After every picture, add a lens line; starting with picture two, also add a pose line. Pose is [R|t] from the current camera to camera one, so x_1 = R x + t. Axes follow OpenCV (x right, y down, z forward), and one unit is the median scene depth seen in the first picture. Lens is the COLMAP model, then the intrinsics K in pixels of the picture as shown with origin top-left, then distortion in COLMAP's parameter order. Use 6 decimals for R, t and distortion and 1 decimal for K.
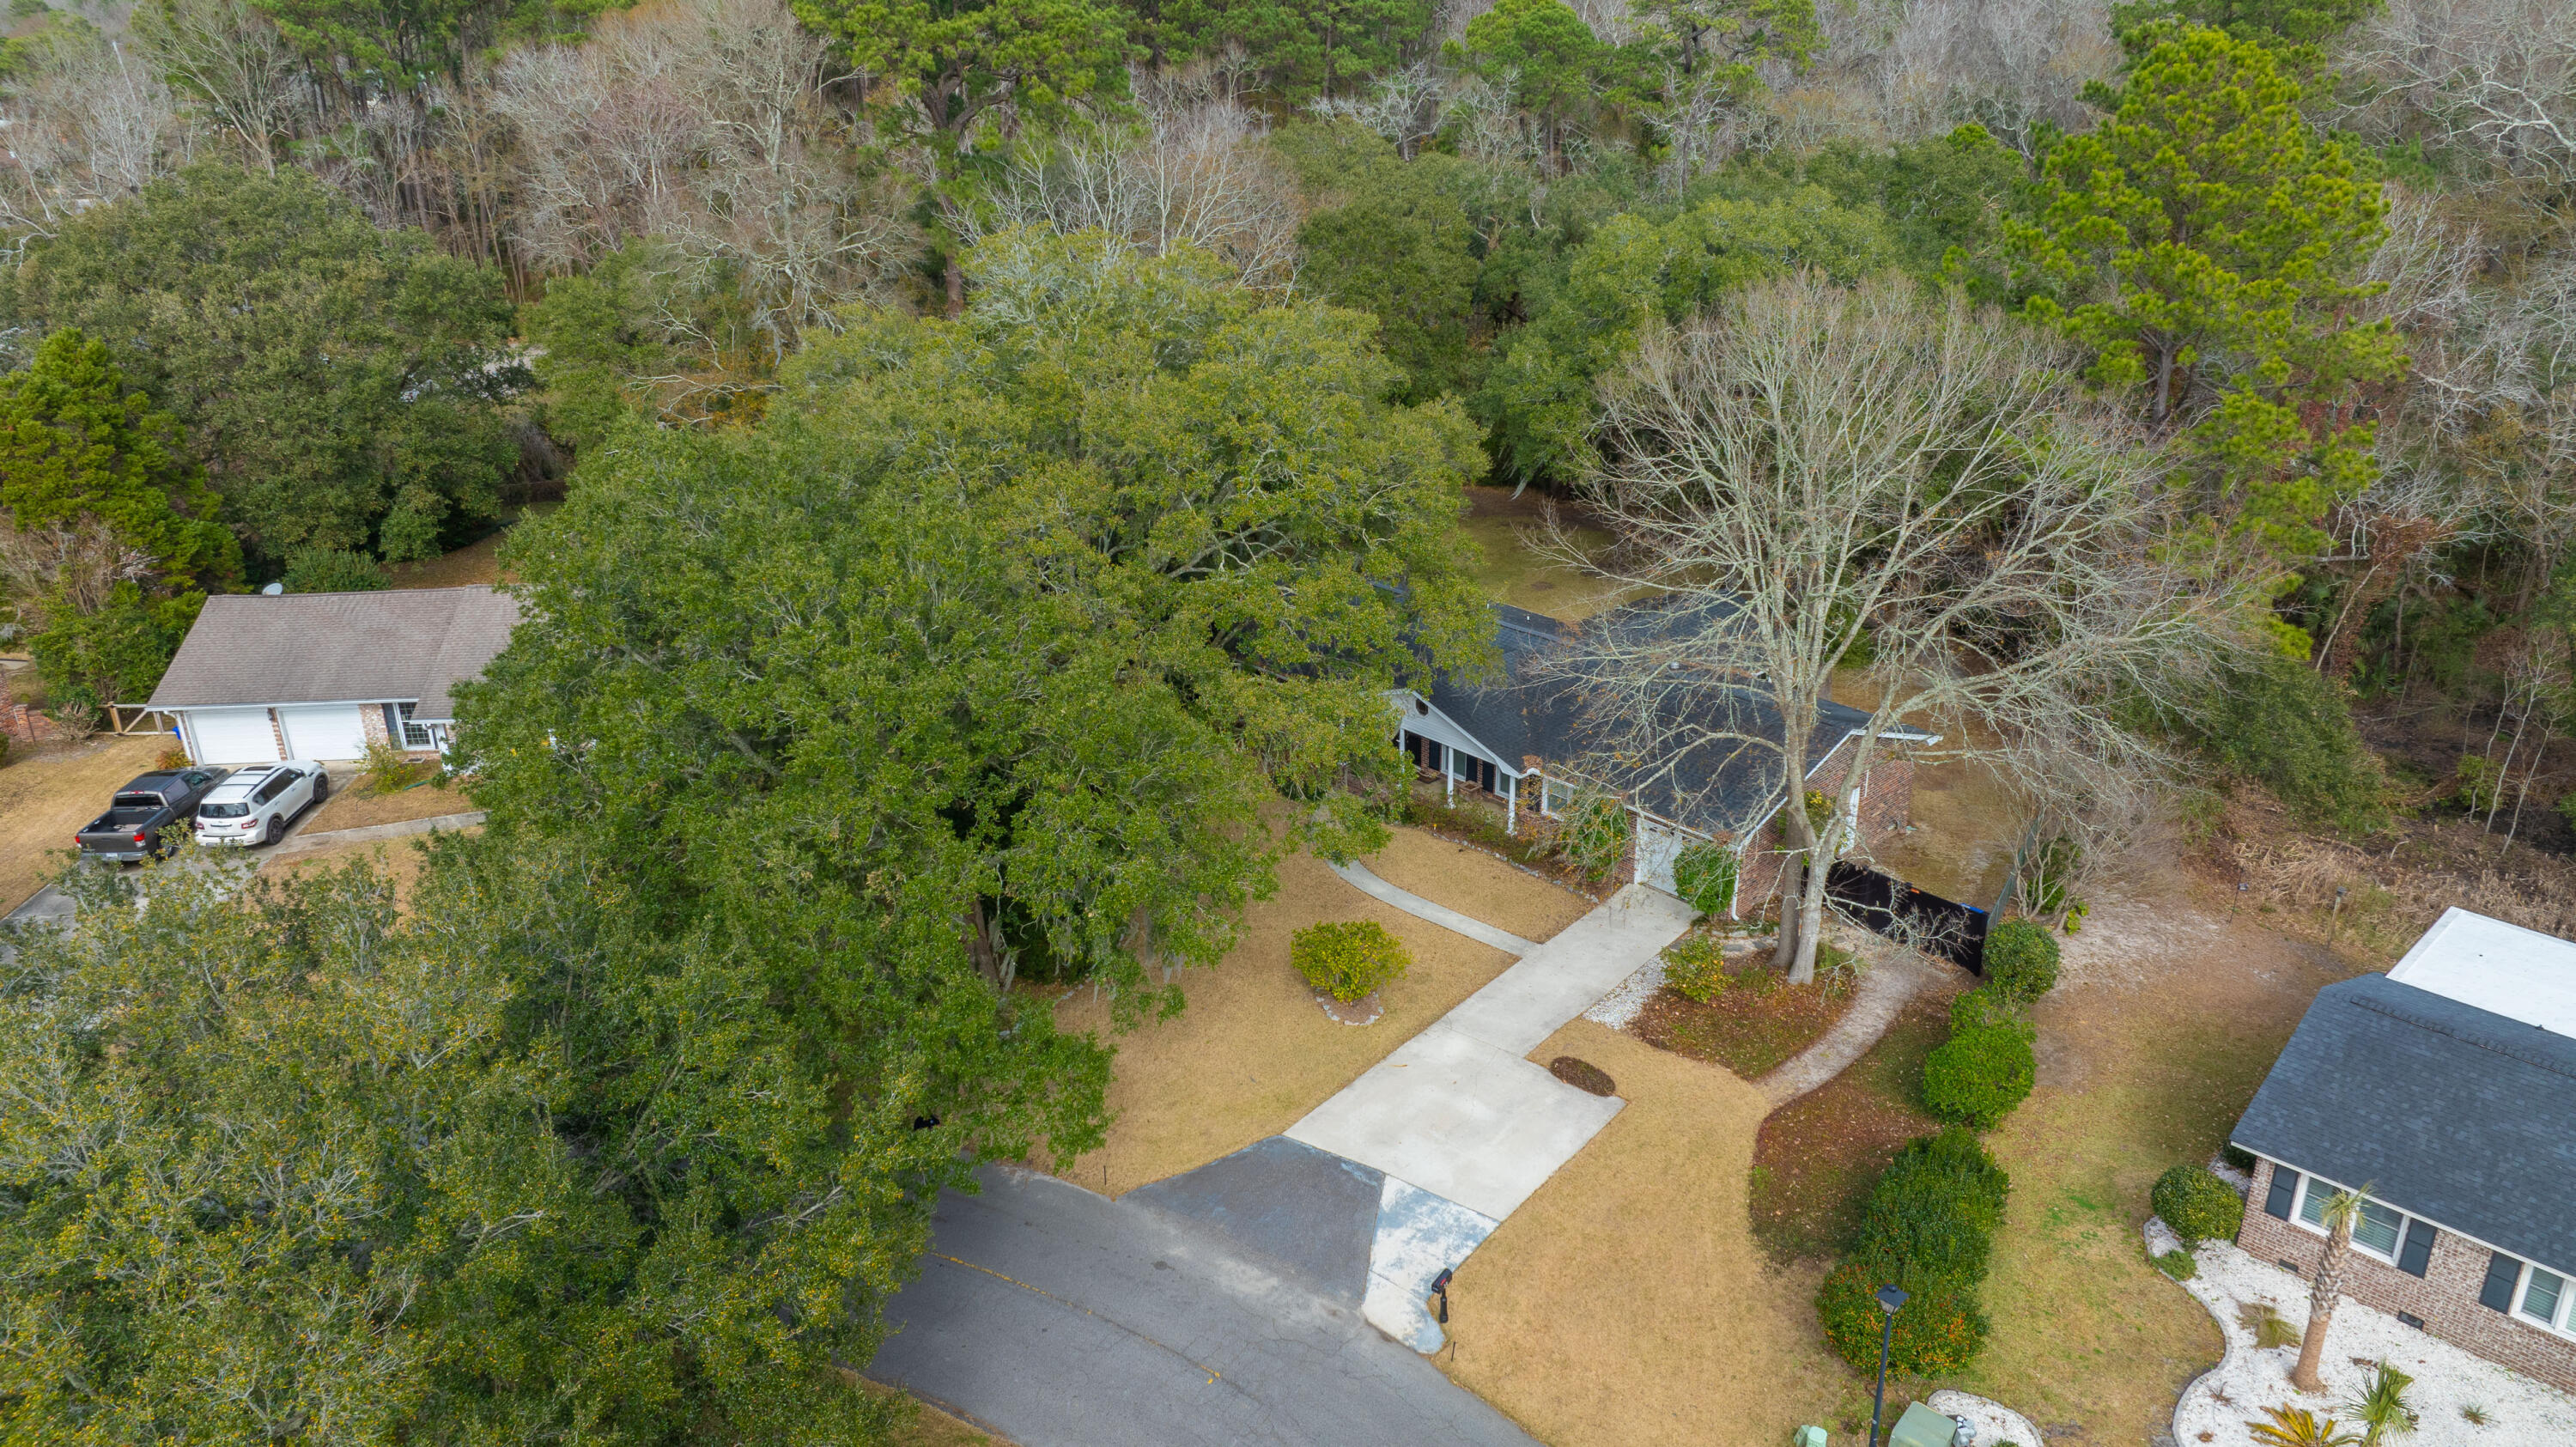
lens RADIAL K [[1810.5, 0, 1288.0], [0, 1810.5, 723.5], [0, 0, 1]] dist [-0.016670, -0.004674]
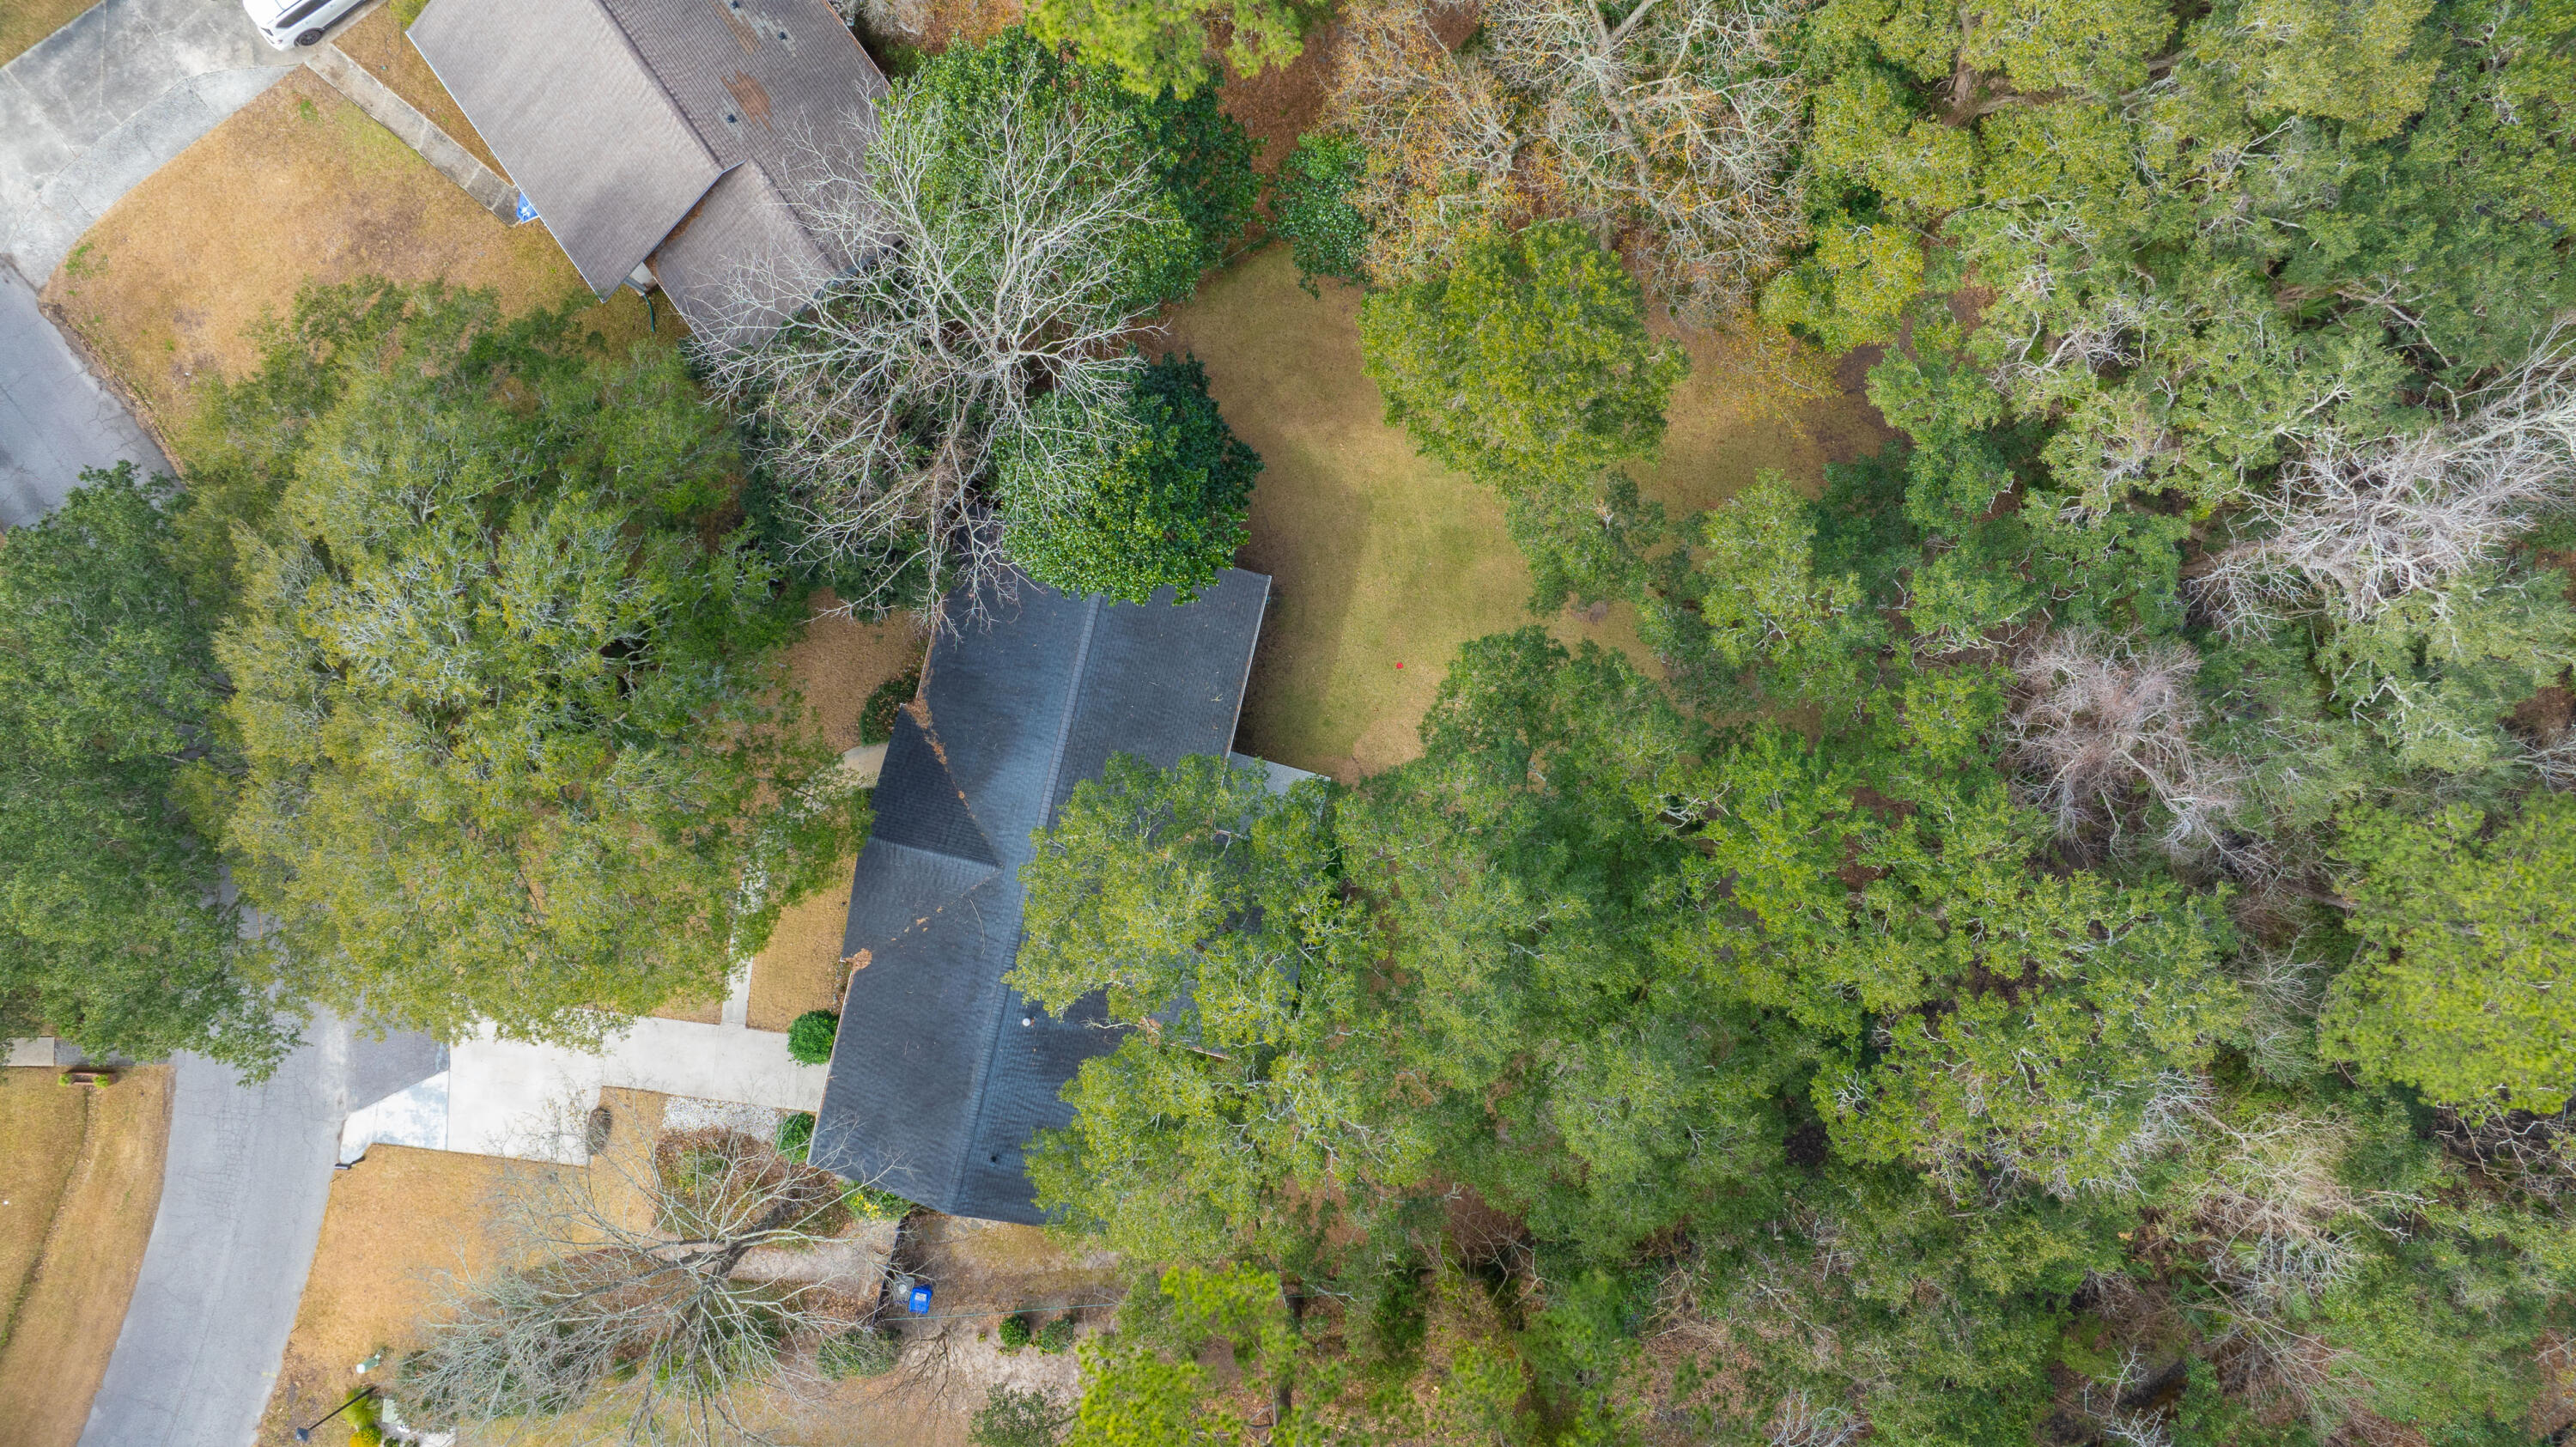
lens RADIAL K [[1810.5, 0, 1288.0], [0, 1810.5, 723.5], [0, 0, 1]] dist [-0.016670, -0.004674]
pose [[0.555437, 0.831442, 0.013949, 0.175590], [-0.308015, 0.190127, 0.932190, -1.426087], [0.772409, -0.522069, 0.361700, 1.057029]]
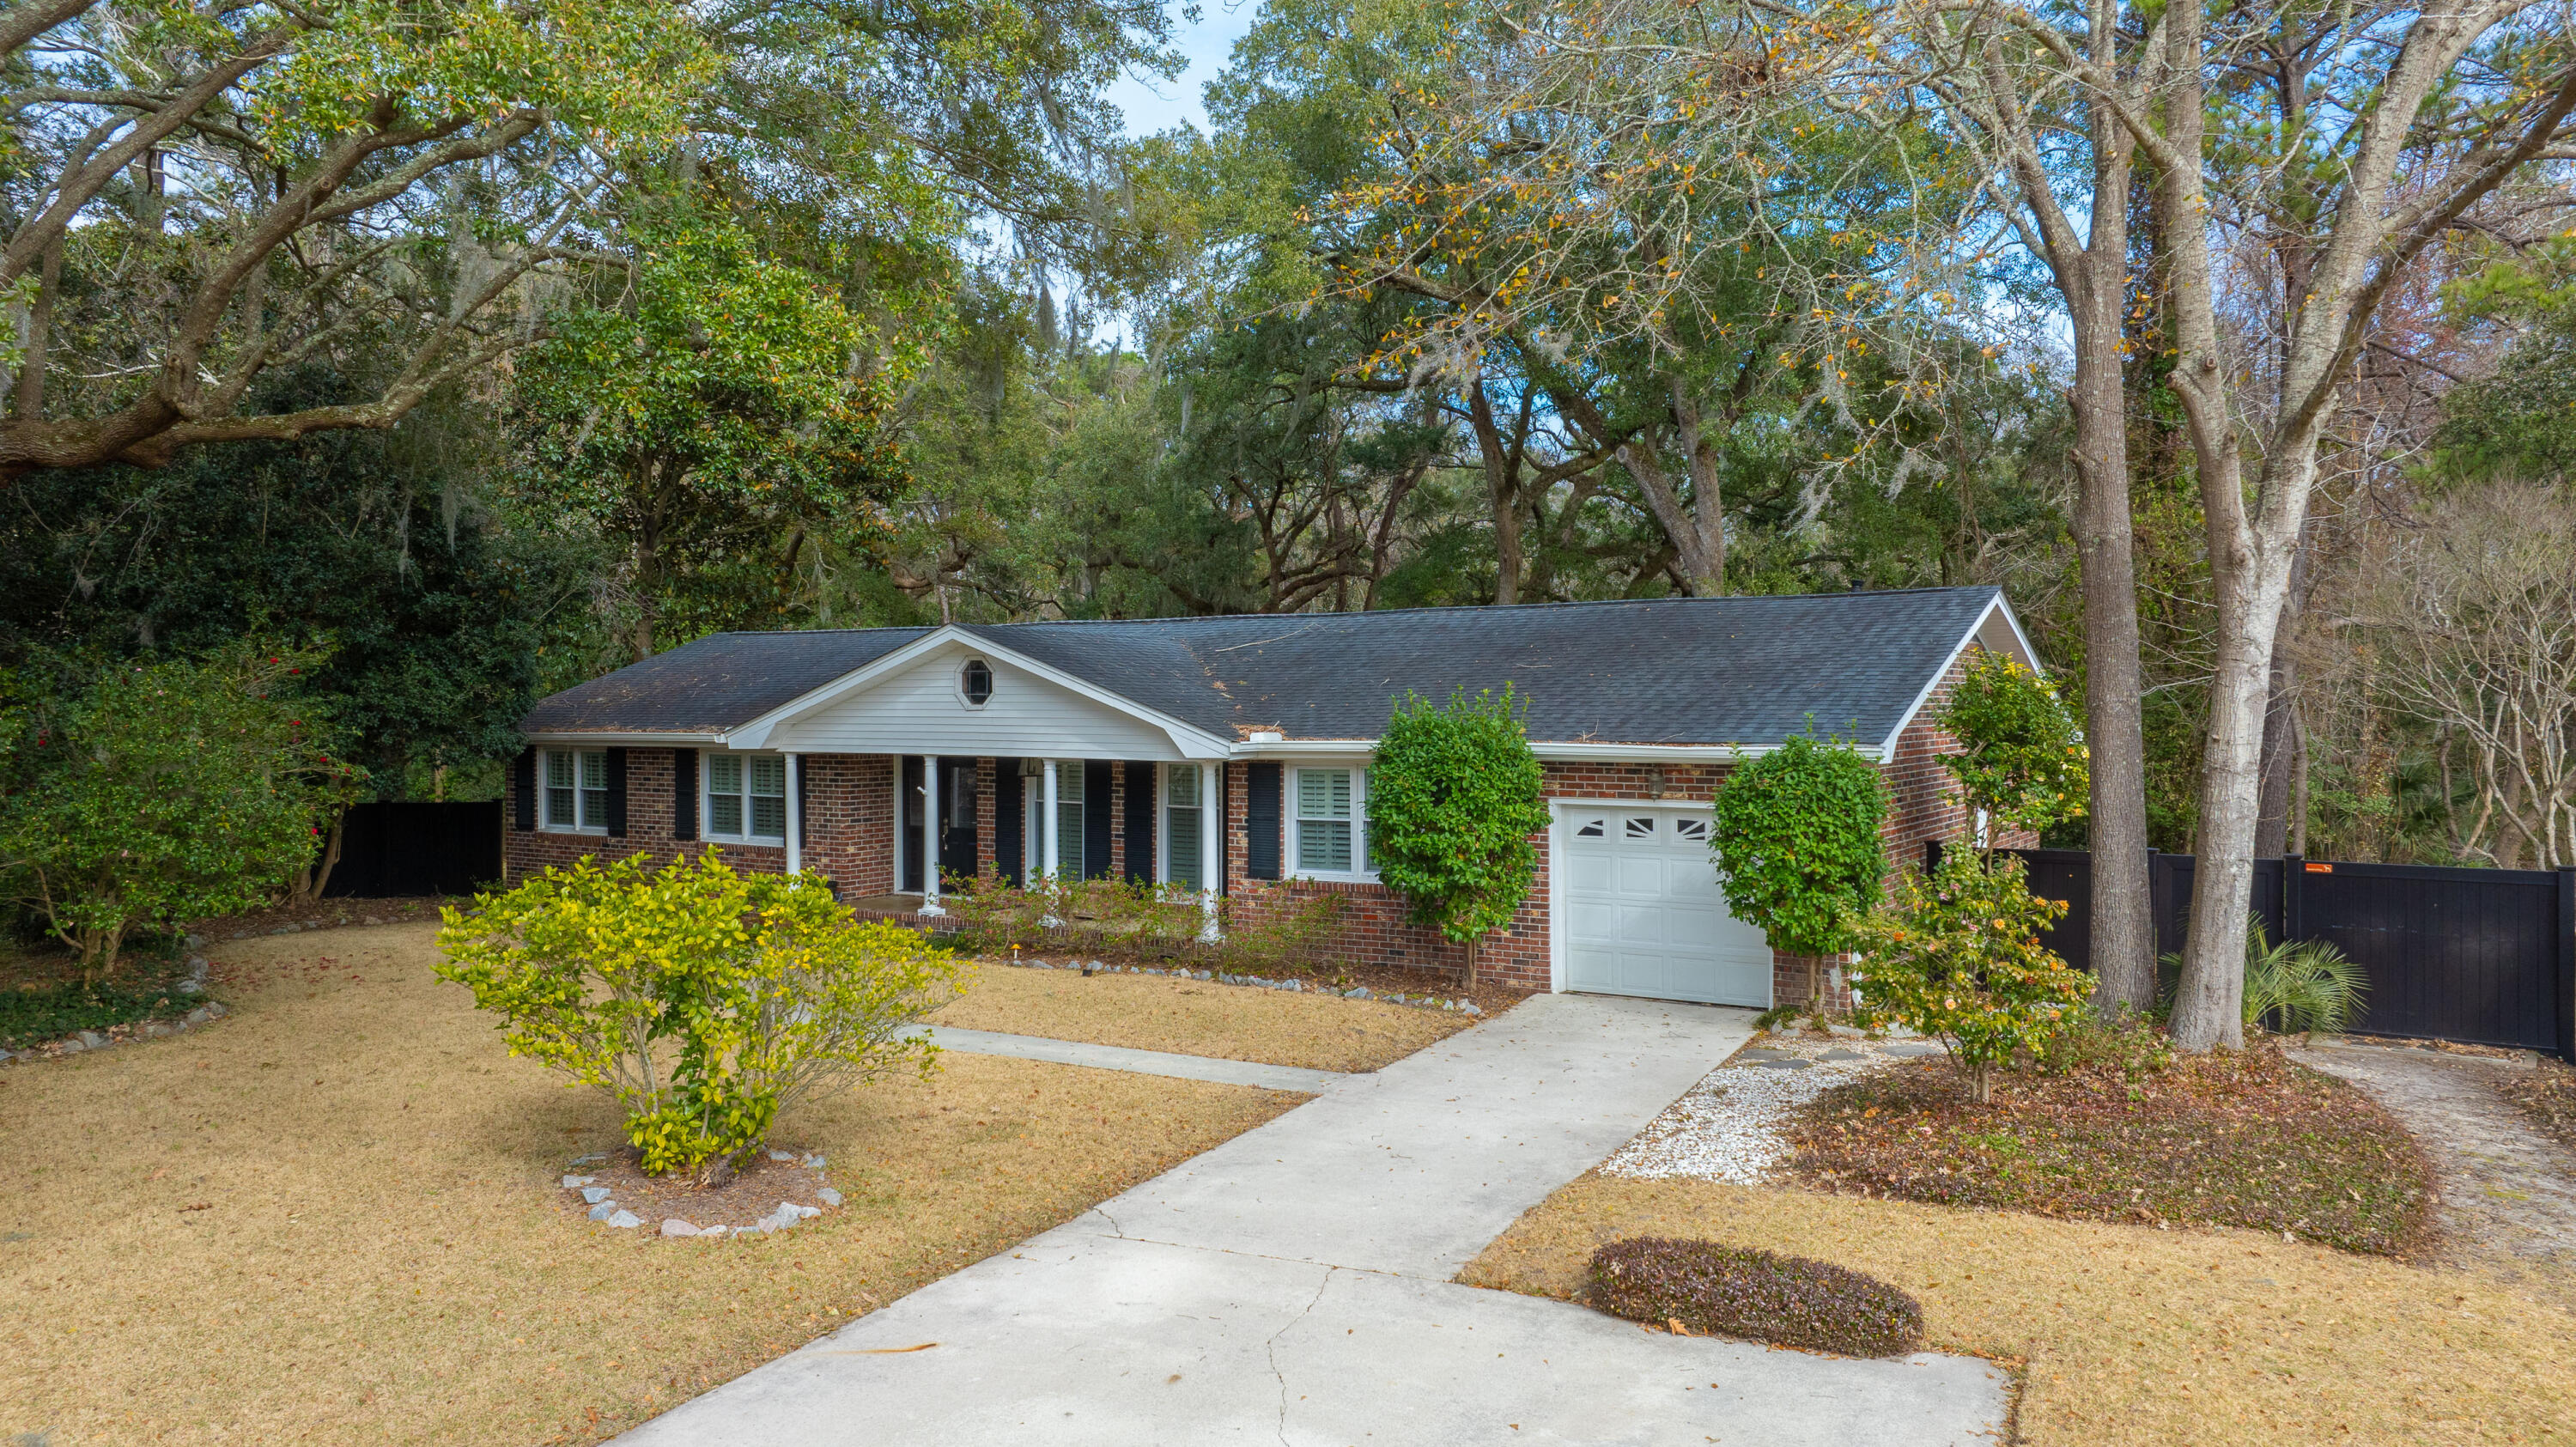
lens RADIAL K [[1811.2, 0, 1291.5], [0, 1811.2, 730.7], [0, 0, 1]] dist [-0.011363, -0.004792]
pose [[0.969667, 0.007924, 0.244301, 0.053884], [0.083291, 0.928944, -0.360729, 0.201755], [-0.229800, 0.370135, 0.900107, 0.773521]]
